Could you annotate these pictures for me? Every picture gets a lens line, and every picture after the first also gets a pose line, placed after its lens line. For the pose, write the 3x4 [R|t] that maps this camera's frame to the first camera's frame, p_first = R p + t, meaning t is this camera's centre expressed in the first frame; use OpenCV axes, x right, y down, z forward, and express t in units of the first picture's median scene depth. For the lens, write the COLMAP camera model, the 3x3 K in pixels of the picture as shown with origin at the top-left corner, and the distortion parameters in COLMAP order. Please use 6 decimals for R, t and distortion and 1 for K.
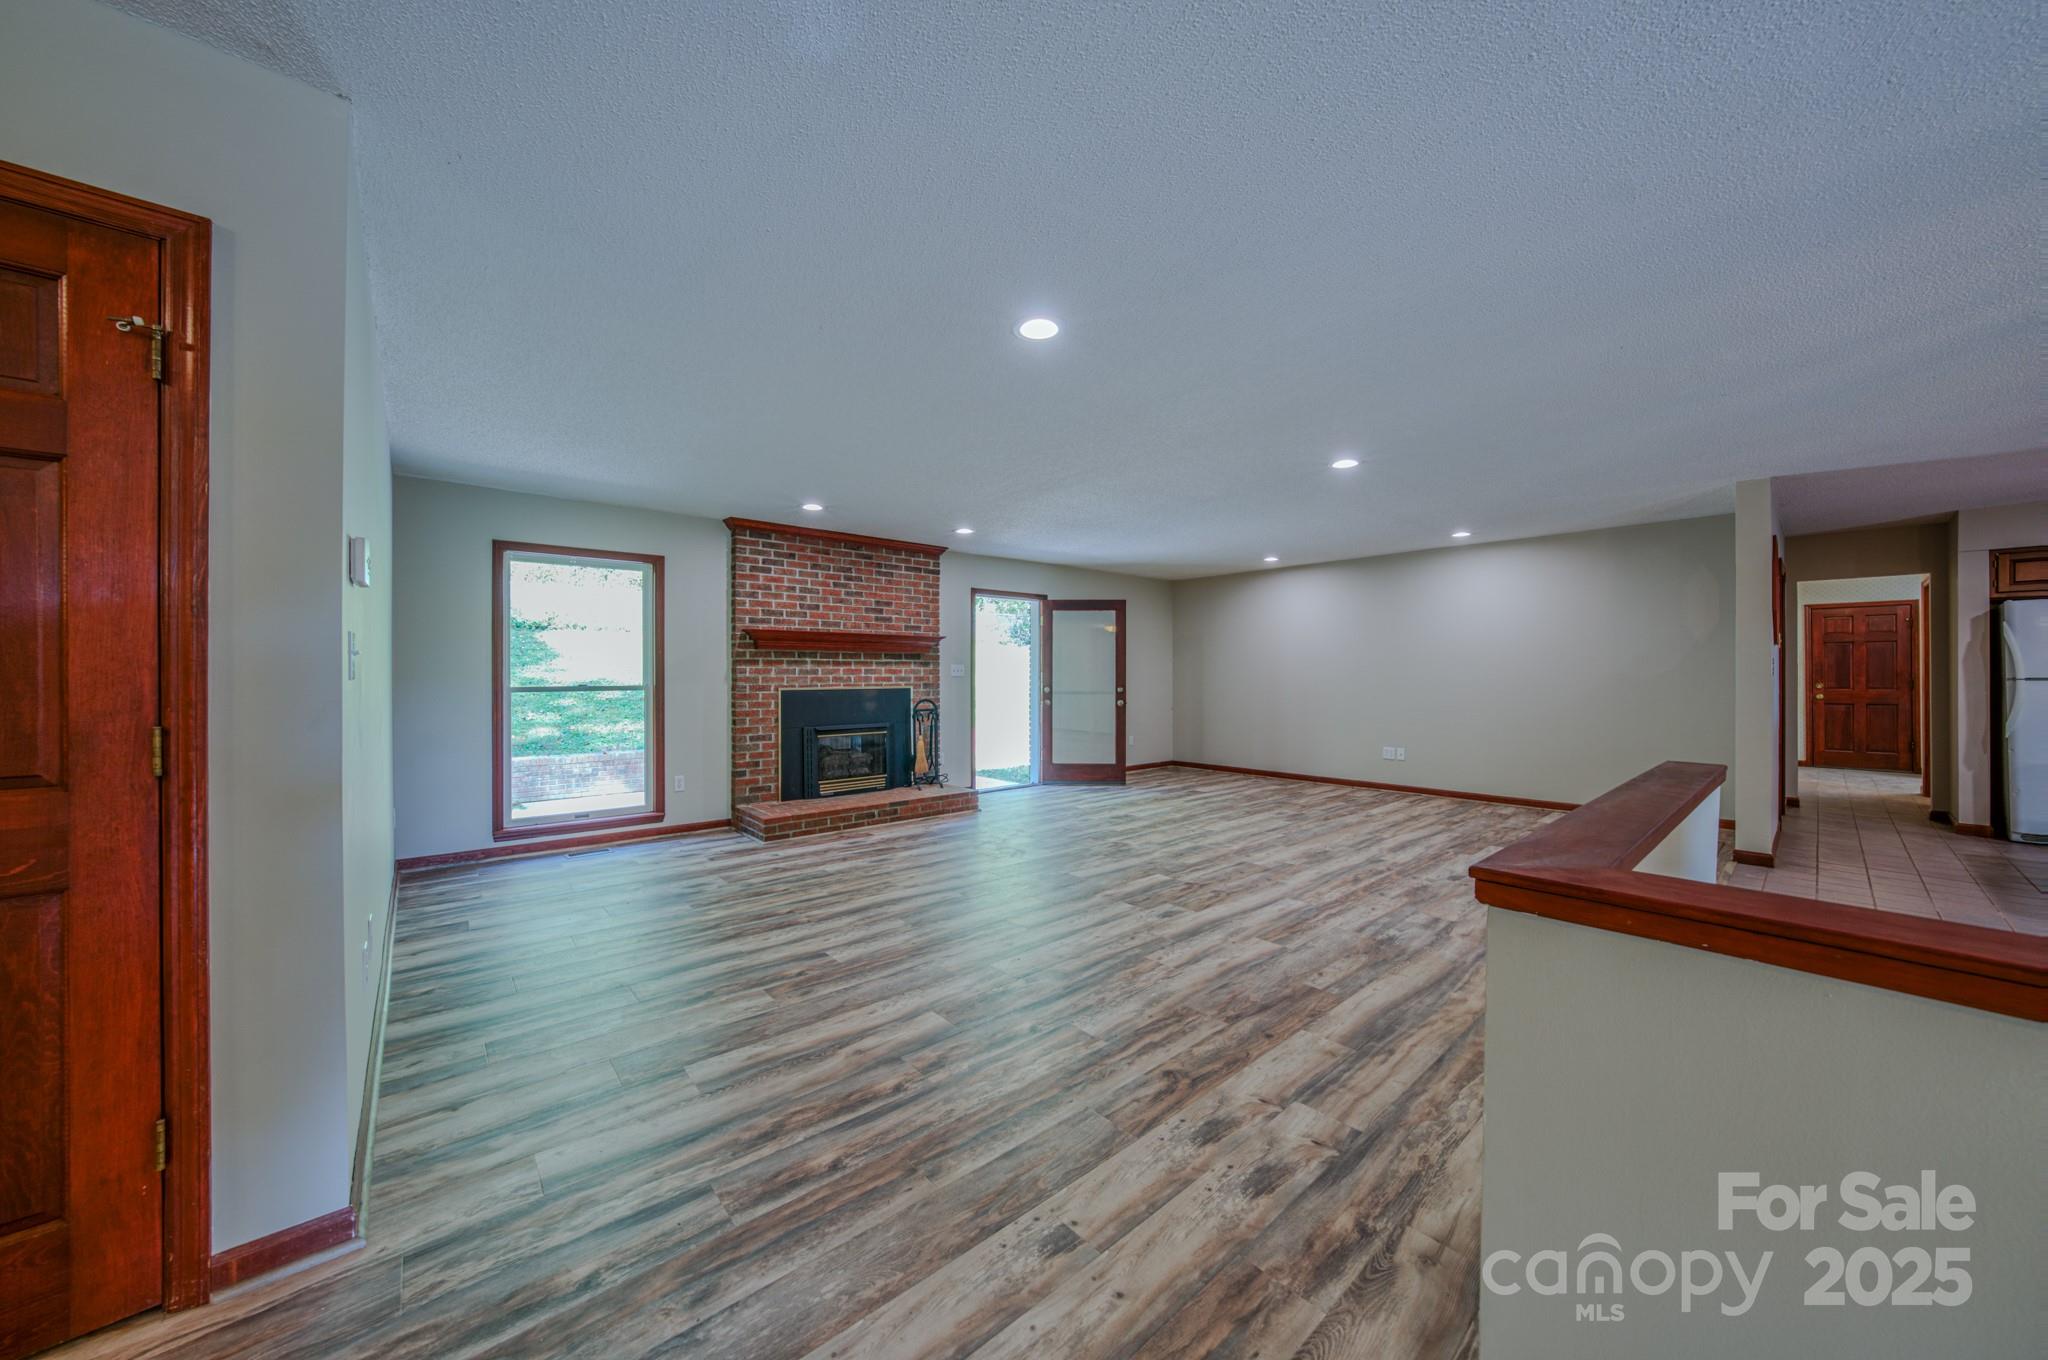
lens RADIAL K [[706.9, 0, 1029.7], [0, 706.9, 670.9], [0, 0, 1]] dist [-0.023034, 0.000111]
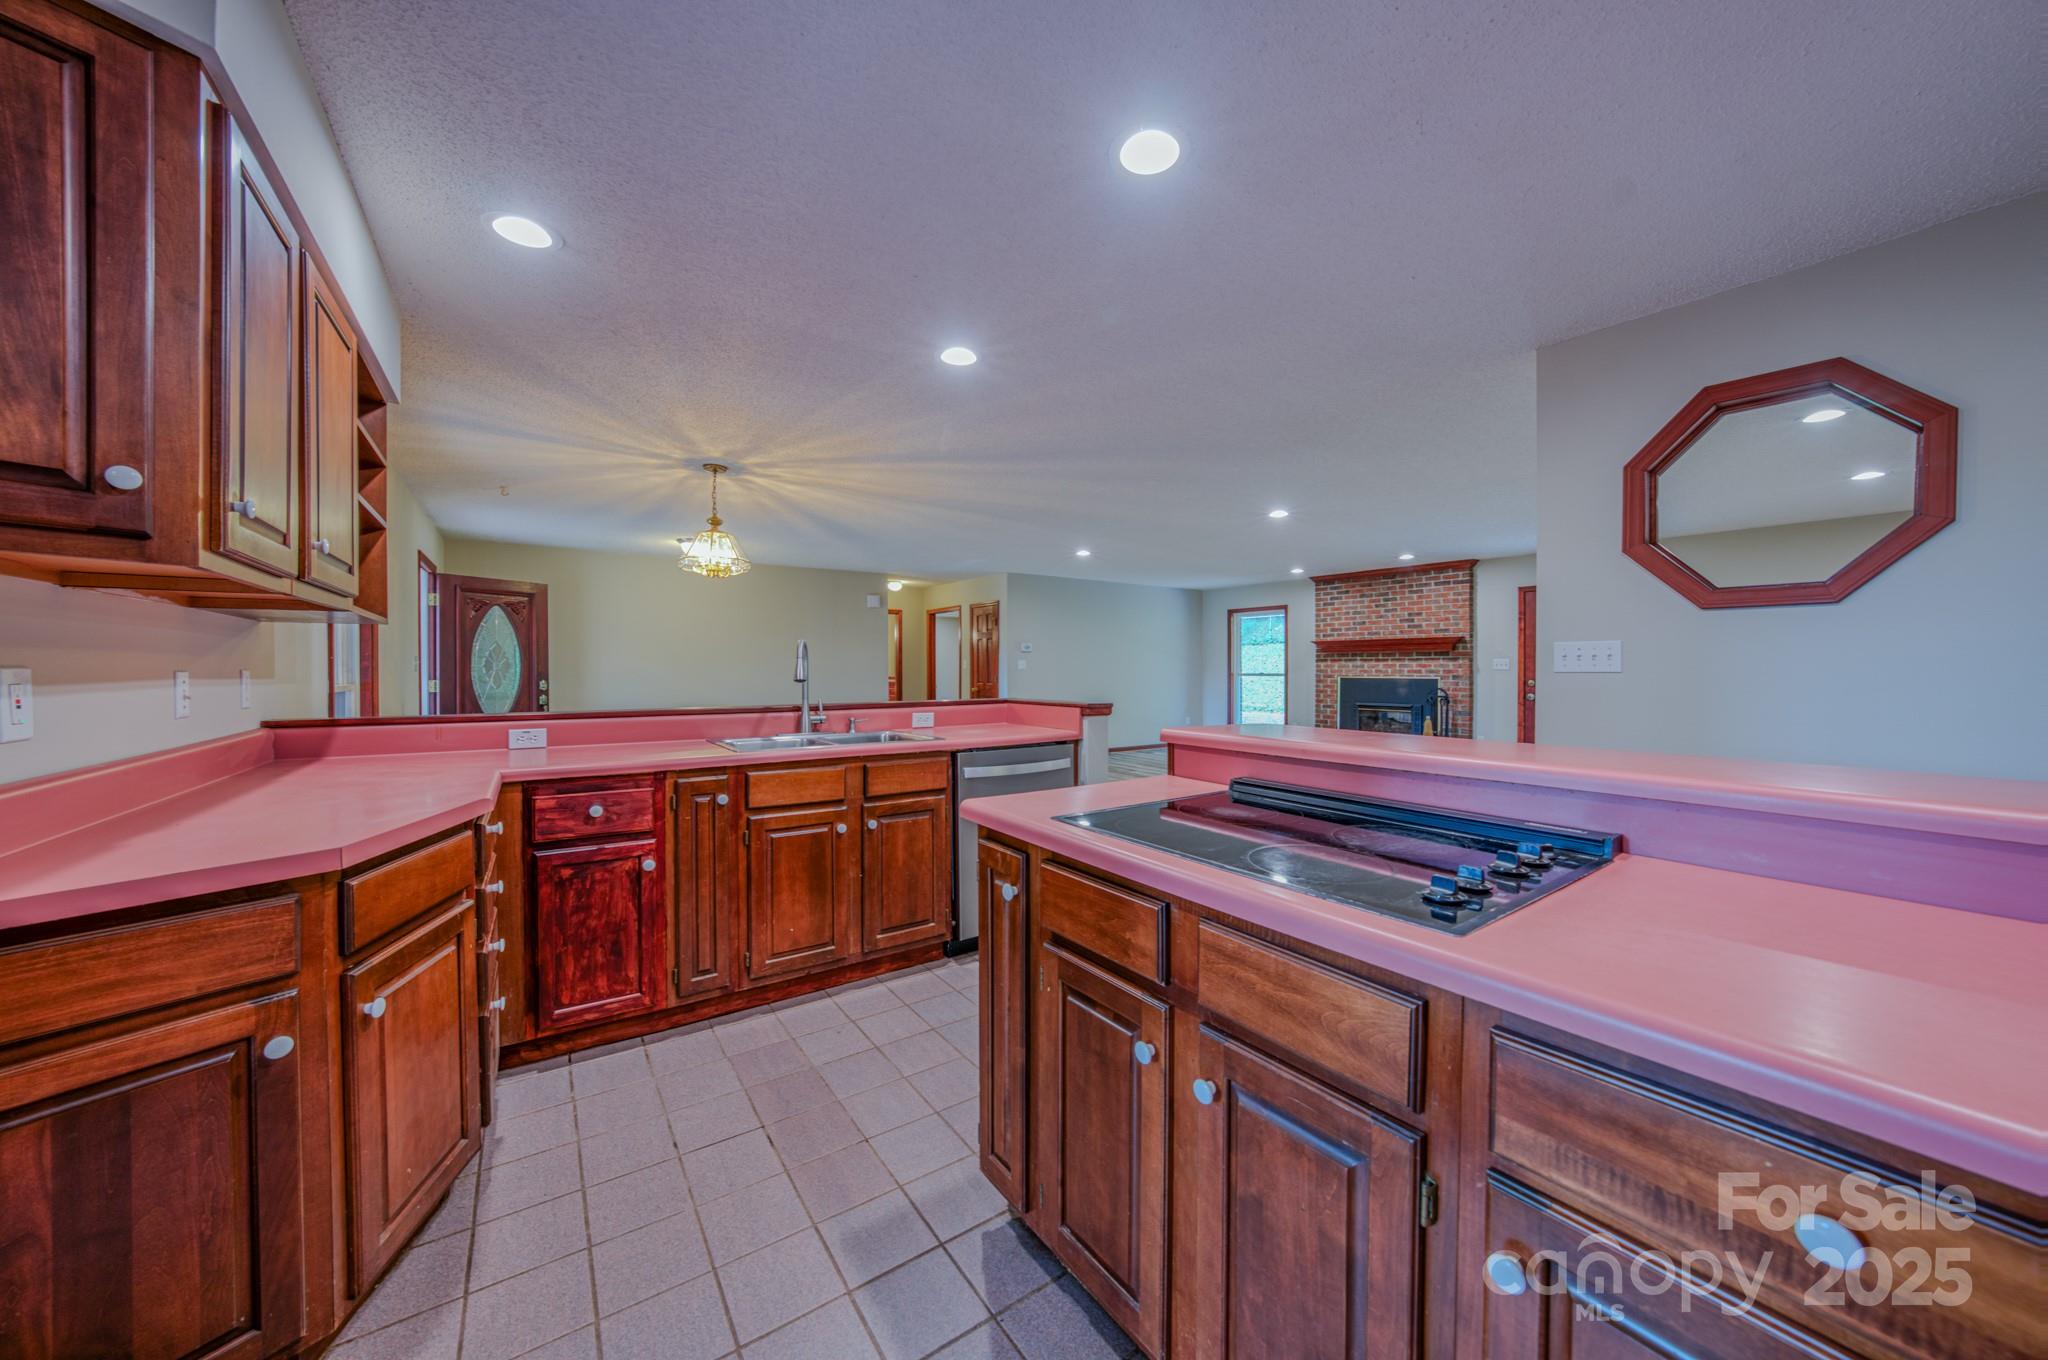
lens RADIAL K [[708.2, 0, 1023.0], [0, 708.2, 674.2], [0, 0, 1]] dist [-0.023130, 0.004829]
pose [[-0.107674, 0.010045, -0.994135, 1.349827], [0.006271, 0.999936, 0.009424, -0.000633], [0.994166, -0.005219, -0.107730, 0.475450]]
